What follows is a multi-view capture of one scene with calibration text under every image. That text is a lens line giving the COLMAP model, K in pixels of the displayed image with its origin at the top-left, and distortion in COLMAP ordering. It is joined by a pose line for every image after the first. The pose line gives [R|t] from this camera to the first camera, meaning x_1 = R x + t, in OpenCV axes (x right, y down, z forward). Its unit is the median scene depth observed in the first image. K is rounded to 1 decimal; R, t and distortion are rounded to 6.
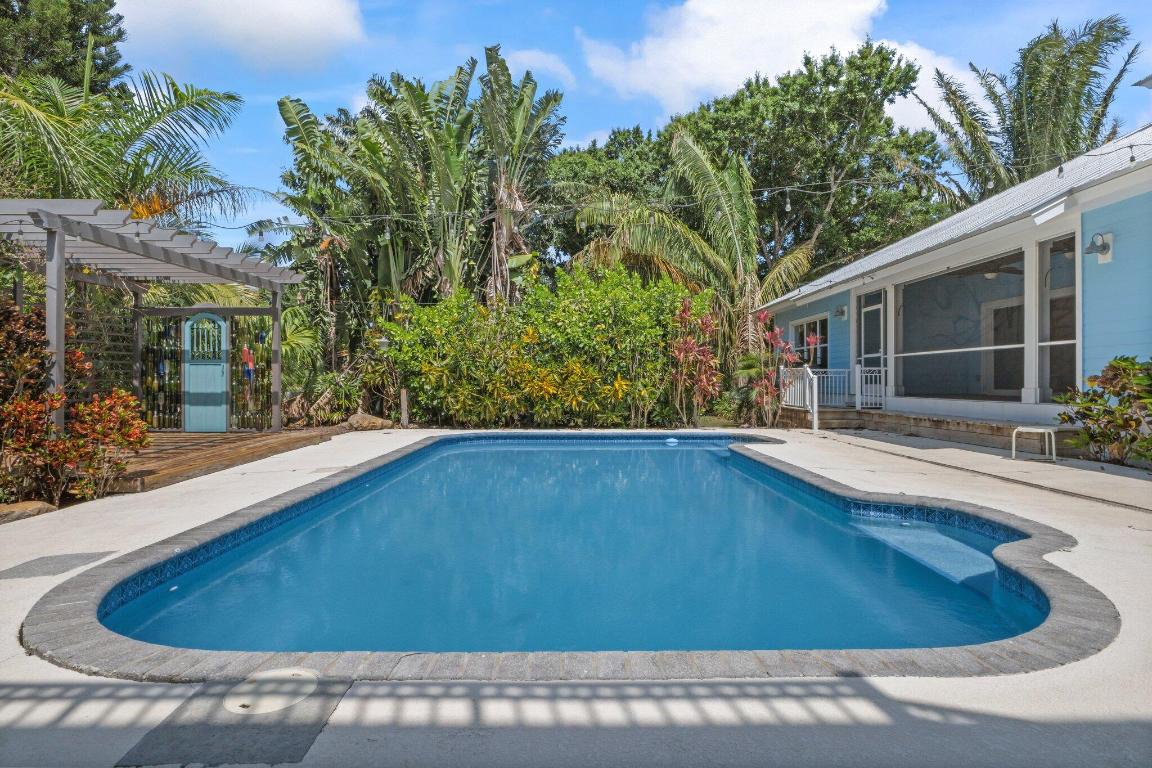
lens RADIAL K [[622.8, 0, 576.1], [0, 622.8, 379.6], [0, 0, 1]] dist [-0.008921, -0.001506]
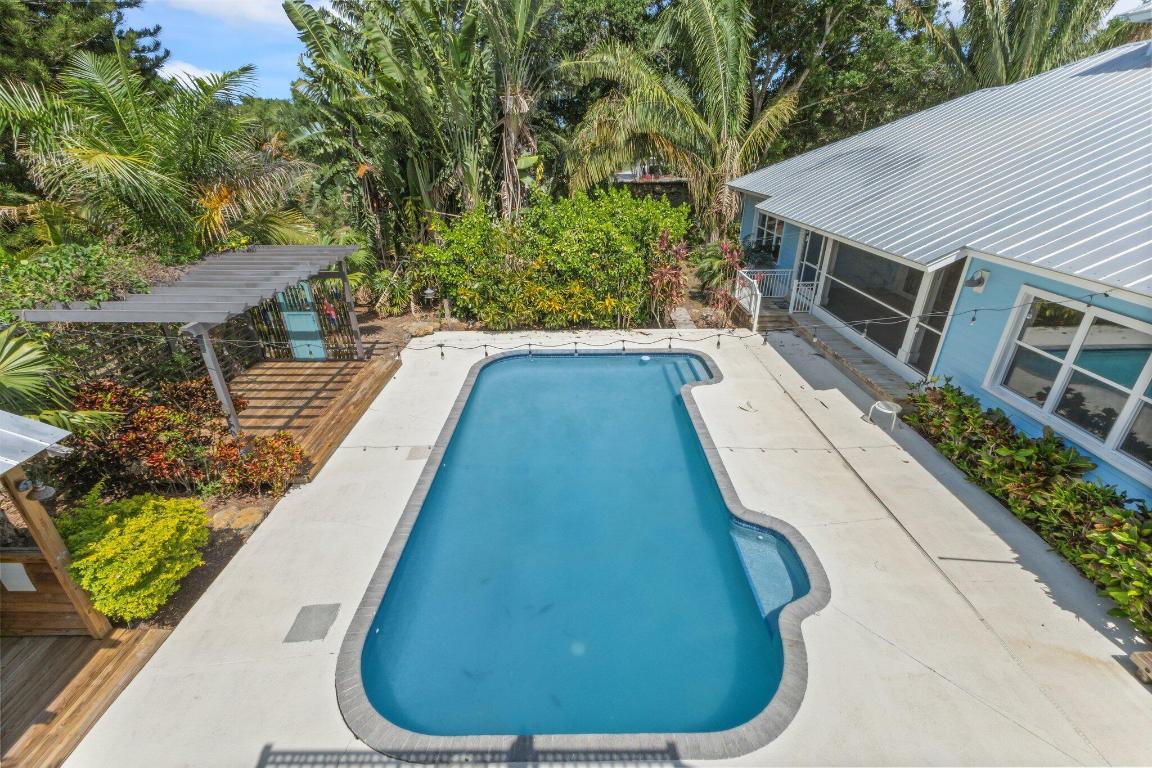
lens RADIAL K [[503.3, 0, 575.6], [0, 503.3, 392.4], [0, 0, 1]] dist [0.017283, -0.006051]
pose [[0.999945, -0.004066, -0.009712, 0.006509], [0.007981, 0.894306, 0.447386, -0.245592], [0.006866, -0.447438, 0.894288, -0.033074]]
